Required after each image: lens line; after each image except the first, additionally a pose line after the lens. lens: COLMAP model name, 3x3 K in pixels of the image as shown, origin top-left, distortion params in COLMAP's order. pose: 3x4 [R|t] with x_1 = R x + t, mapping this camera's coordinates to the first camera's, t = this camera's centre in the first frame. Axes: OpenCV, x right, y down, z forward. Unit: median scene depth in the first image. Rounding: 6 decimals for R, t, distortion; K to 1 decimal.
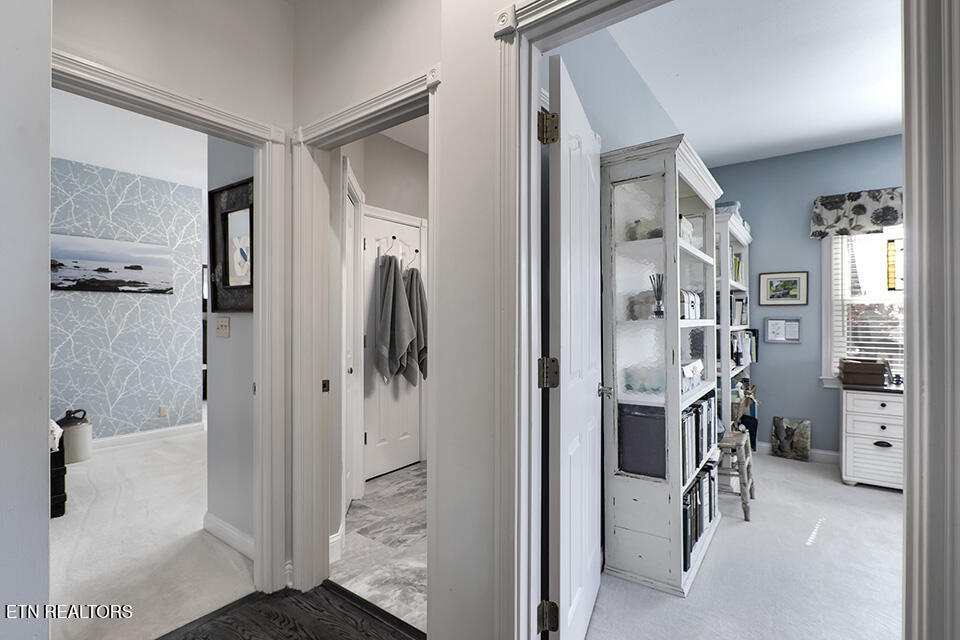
lens RADIAL K [[447.4, 0, 485.8], [0, 447.4, 318.2], [0, 0, 1]] dist [-0.034387, 0.004035]
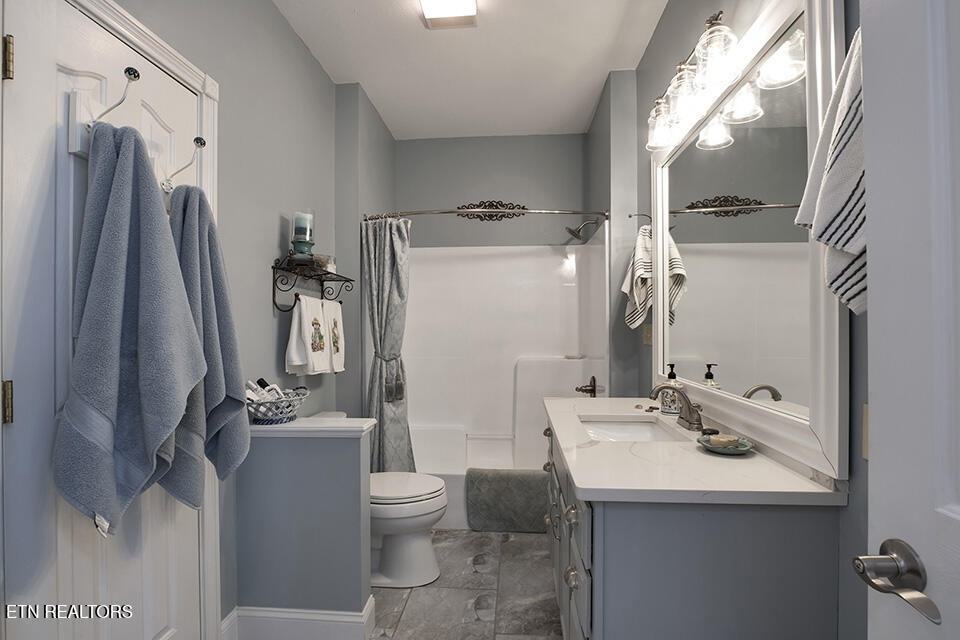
lens RADIAL K [[447.4, 0, 483.2], [0, 447.4, 322.4], [0, 0, 1]] dist [-0.034387, 0.004035]
pose [[0.848380, -0.001091, 0.529387, -0.161016], [0.001254, 0.999999, 0.000050, 0.001734], [-0.529386, 0.000621, 0.848381, 0.612187]]
